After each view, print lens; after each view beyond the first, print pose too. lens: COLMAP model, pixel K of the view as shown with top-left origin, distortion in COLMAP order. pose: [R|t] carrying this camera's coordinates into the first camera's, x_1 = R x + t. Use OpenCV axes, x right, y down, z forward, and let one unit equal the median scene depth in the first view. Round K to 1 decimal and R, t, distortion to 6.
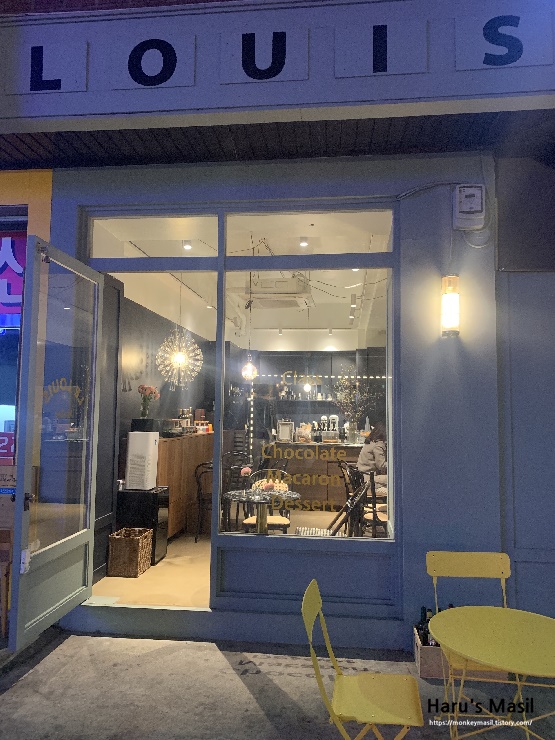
lens RADIAL K [[576.5, 0, 277.5], [0, 576.5, 370.0], [0, 0, 1]] dist [0.091158, -0.112624]
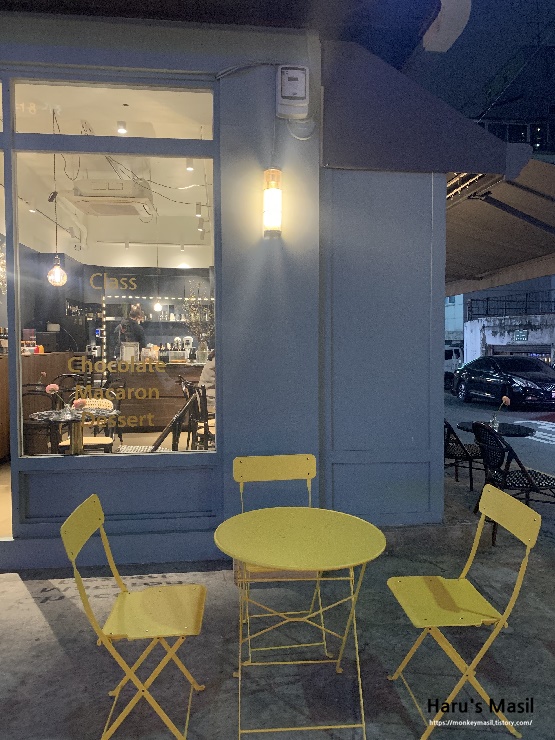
lens RADIAL K [[576.5, 0, 277.5], [0, 576.5, 370.0], [0, 0, 1]] dist [0.091158, -0.112624]
pose [[0.977306, -0.026206, 0.210204, 0.102416], [0.000226, 0.992447, 0.122676, 0.040575], [-0.211831, -0.119845, 0.969930, 0.066089]]
